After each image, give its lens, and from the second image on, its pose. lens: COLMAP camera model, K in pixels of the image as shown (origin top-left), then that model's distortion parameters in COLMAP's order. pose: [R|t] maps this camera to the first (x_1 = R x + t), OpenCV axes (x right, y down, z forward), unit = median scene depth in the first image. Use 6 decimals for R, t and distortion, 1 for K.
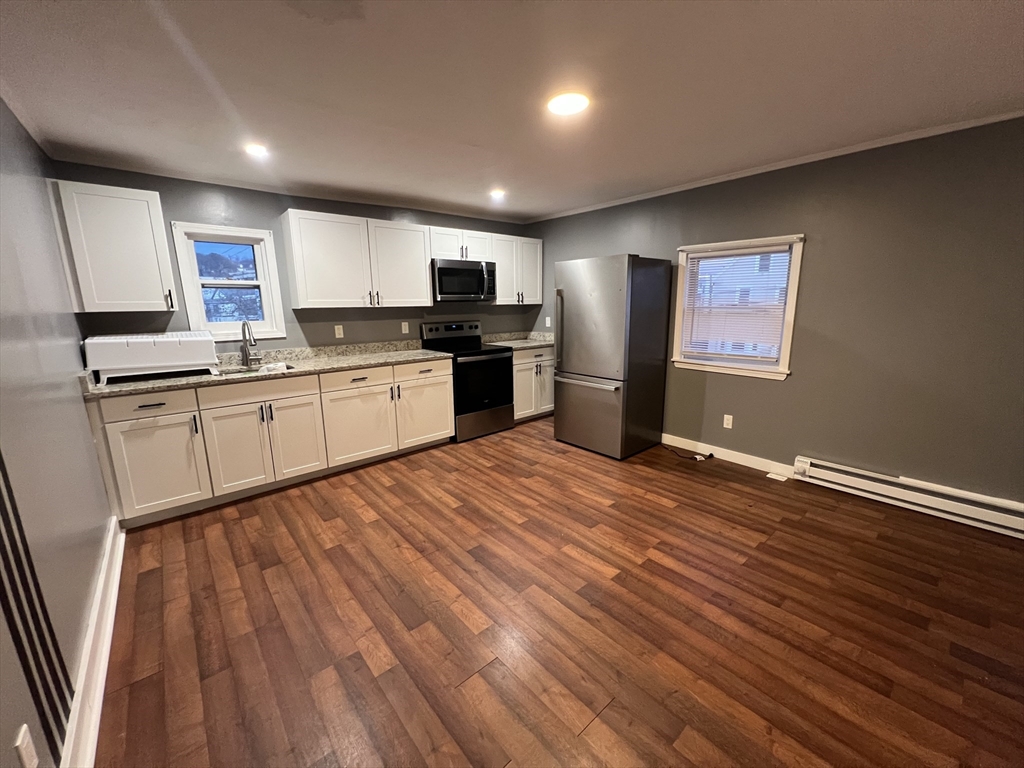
lens RADIAL K [[408.4, 0, 512.3], [0, 408.4, 385.3], [0, 0, 1]] dist [-0.002702, -0.000071]
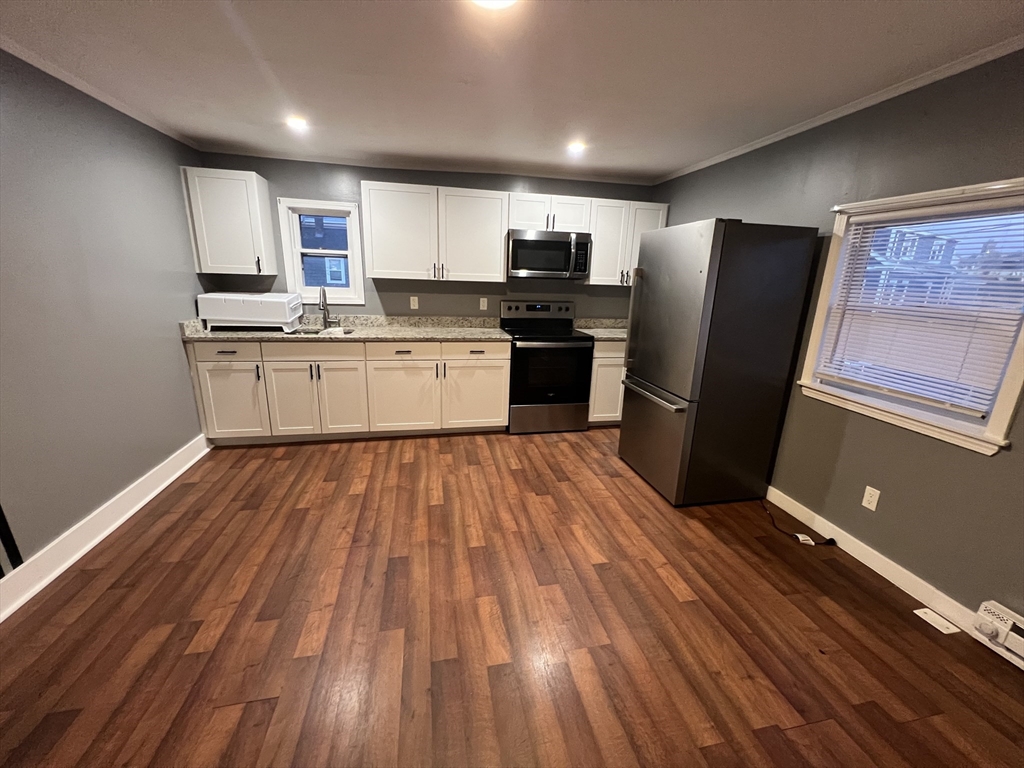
lens RADIAL K [[408.4, 0, 511.3], [0, 408.4, 386.5], [0, 0, 1]] dist [-0.002702, -0.000071]
pose [[0.875788, 0.165115, -0.453576, 0.352794], [-0.138861, 0.986135, 0.090861, -0.064059], [0.462290, -0.016591, 0.886574, 0.251128]]
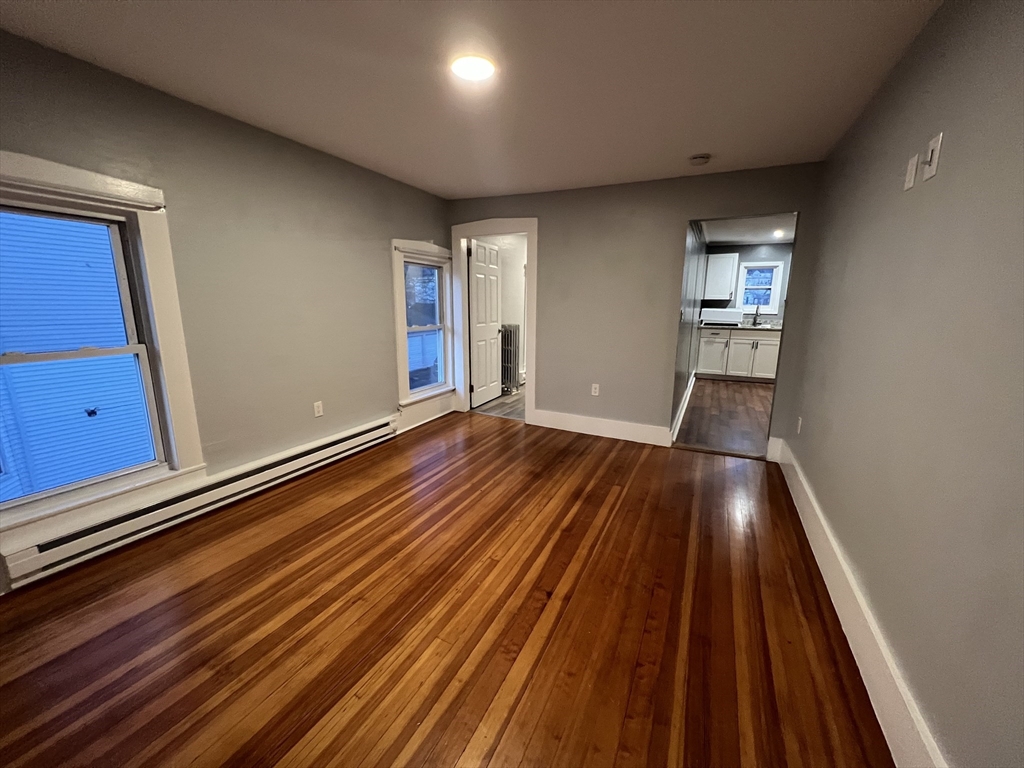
lens RADIAL K [[412.3, 0, 513.7], [0, 412.3, 385.6], [0, 0, 1]] dist [0.001187, 0.000067]
pose [[0.394440, 0.203840, -0.896028, 0.927542], [-0.194074, 0.971571, 0.135592, 0.225016], [0.898194, 0.120413, 0.422786, -1.101100]]
